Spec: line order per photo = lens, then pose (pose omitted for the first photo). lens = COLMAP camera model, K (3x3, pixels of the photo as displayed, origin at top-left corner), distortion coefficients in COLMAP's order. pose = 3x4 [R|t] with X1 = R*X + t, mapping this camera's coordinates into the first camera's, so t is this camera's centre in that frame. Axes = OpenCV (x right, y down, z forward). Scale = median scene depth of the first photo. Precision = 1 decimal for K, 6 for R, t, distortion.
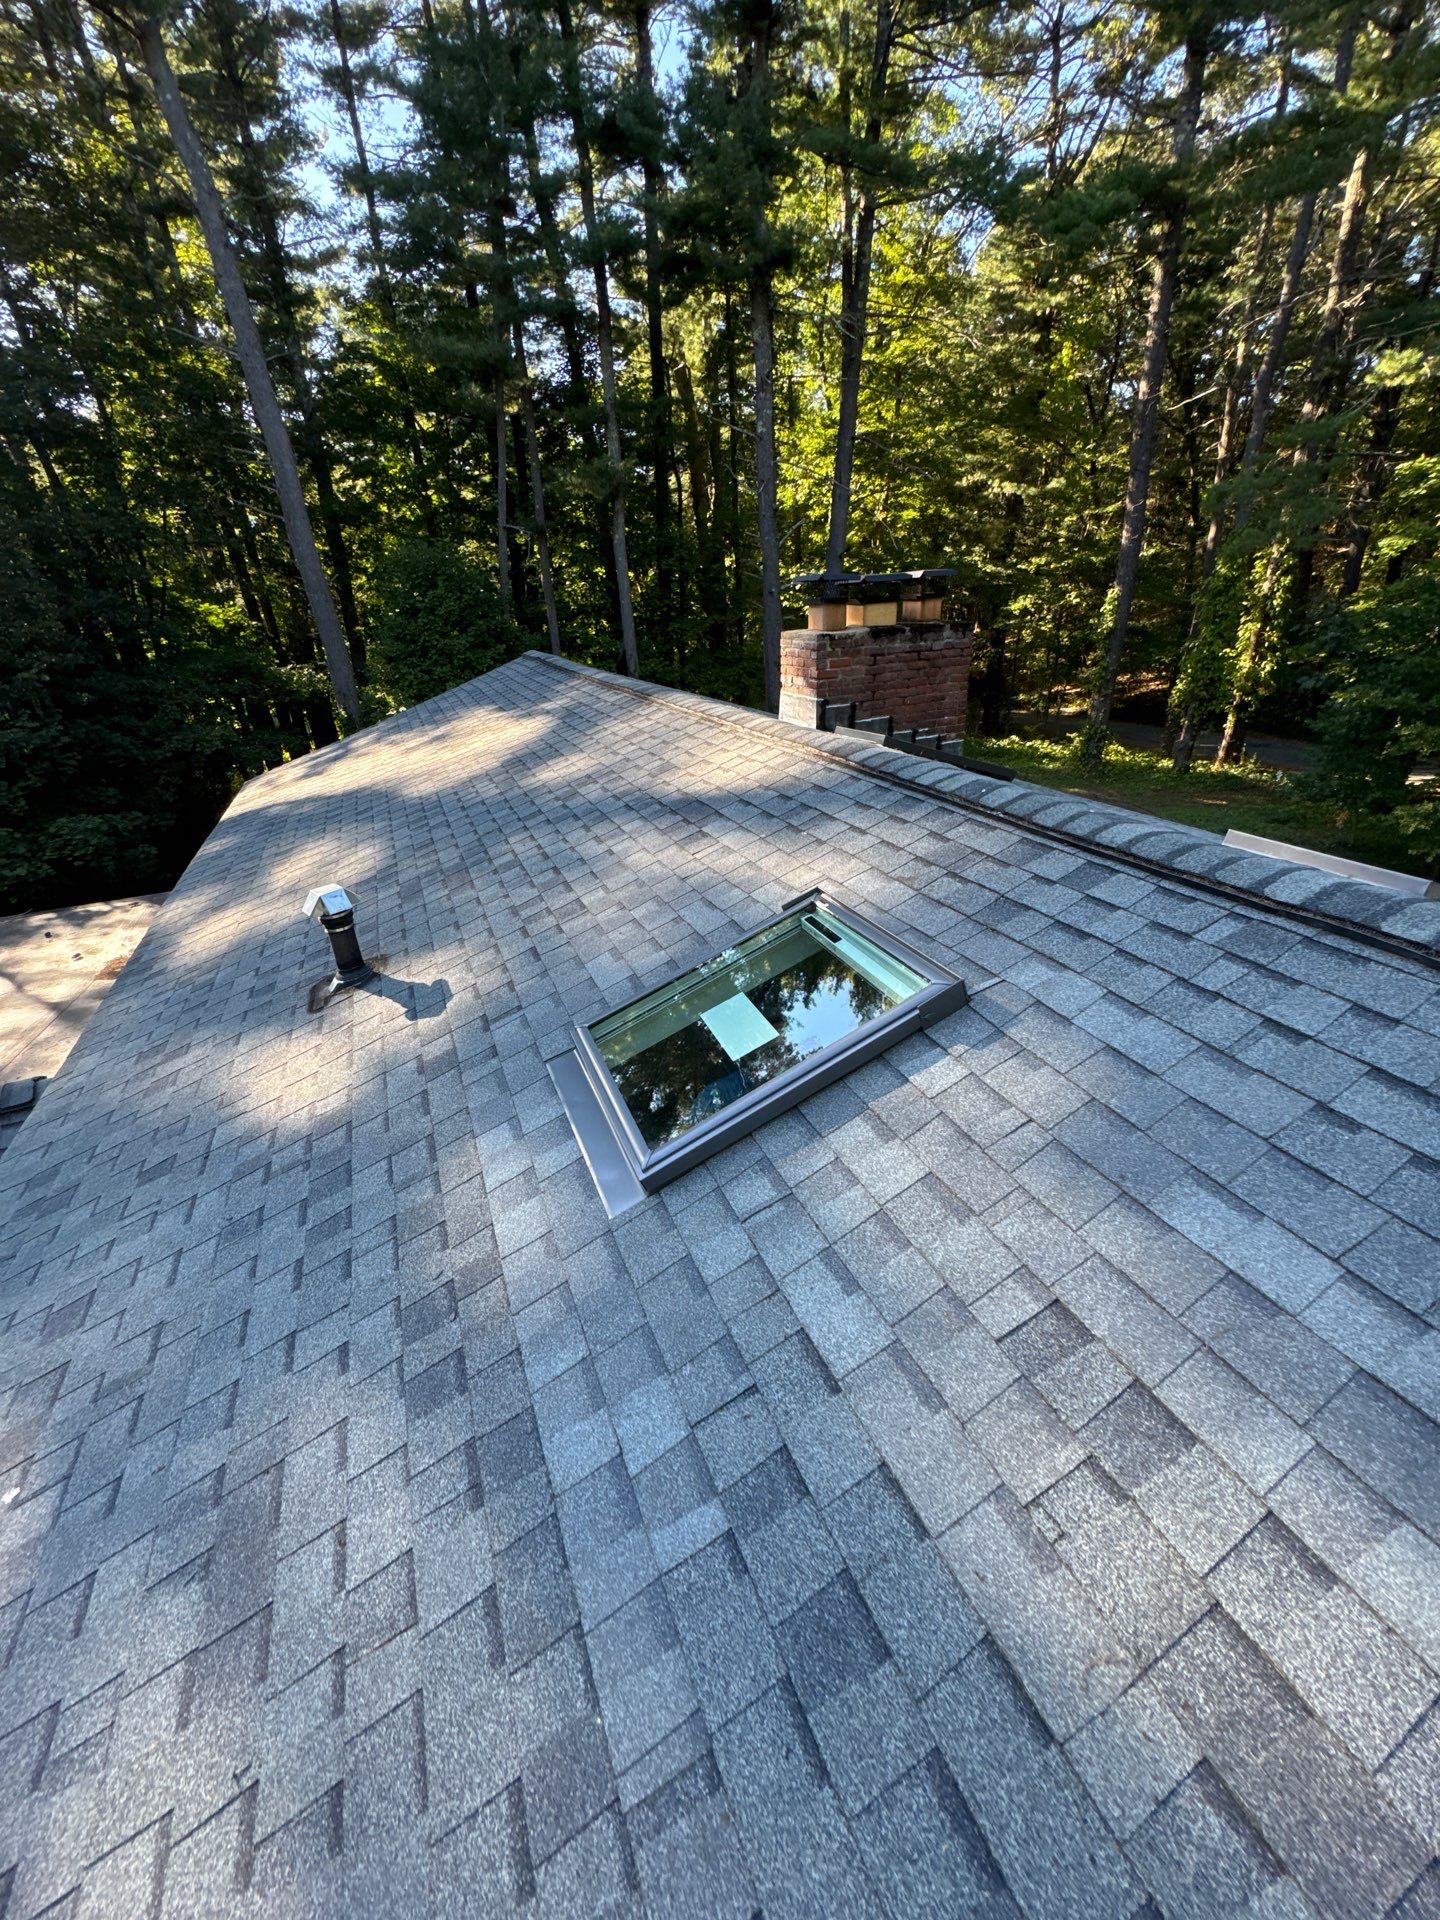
lens RADIAL K [[771.7, 0, 725.1], [0, 771.7, 961.3], [0, 0, 1]] dist [-0.003484, 0.000278]
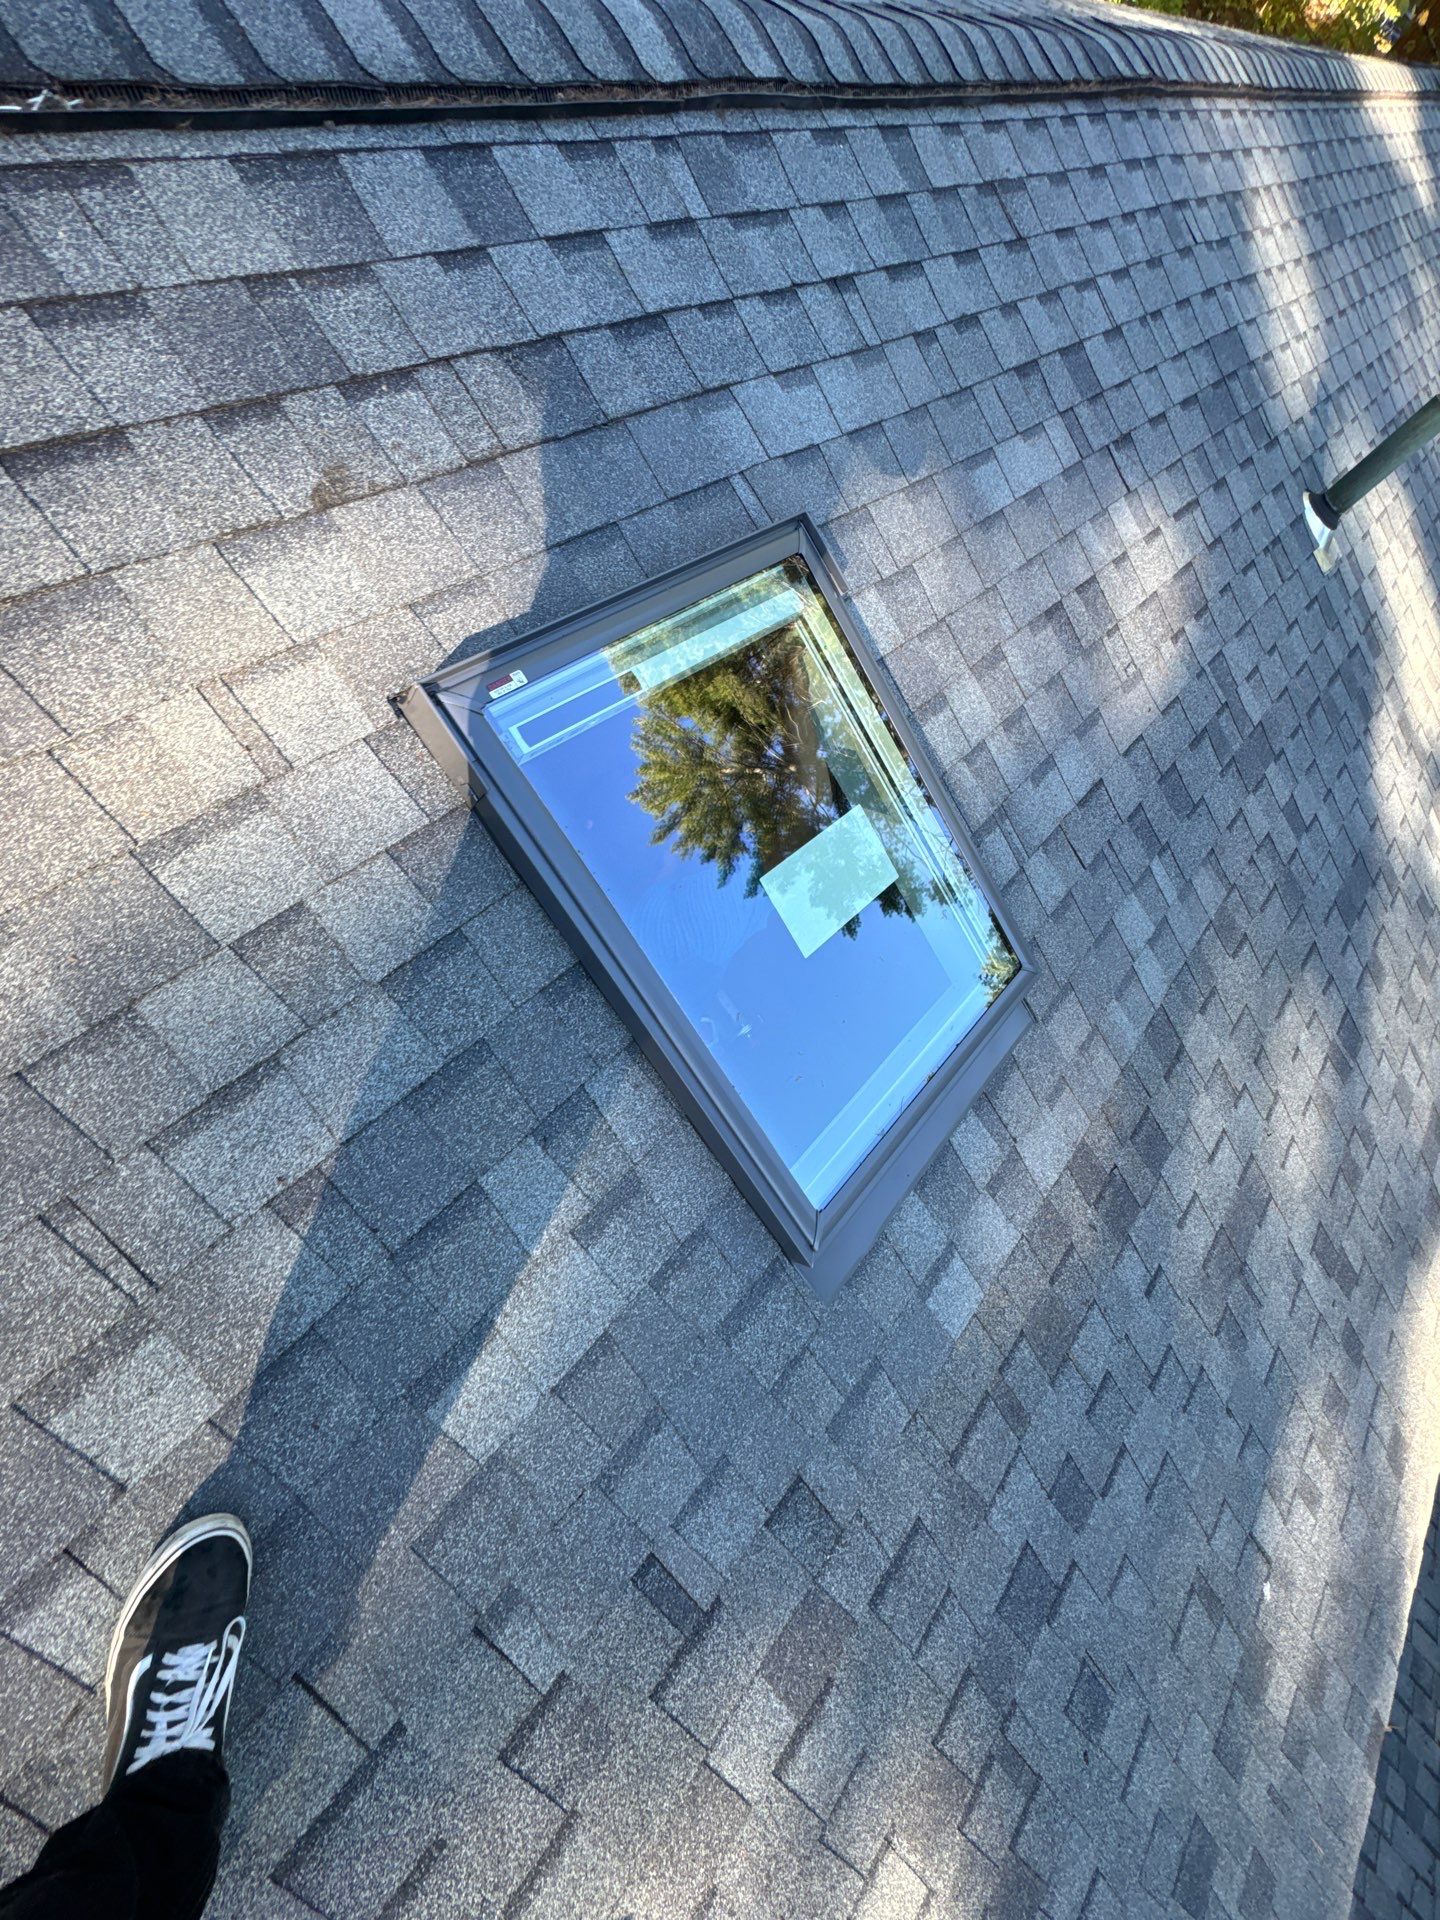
lens RADIAL K [[771.4, 0, 720.2], [0, 771.4, 963.8], [0, 0, 1]] dist [-0.002967, -0.000011]
pose [[-0.381737, -0.882089, 0.276036, -0.111186], [0.085864, 0.263516, 0.960826, -0.307531], [-0.920274, 0.390484, -0.024854, 0.744543]]
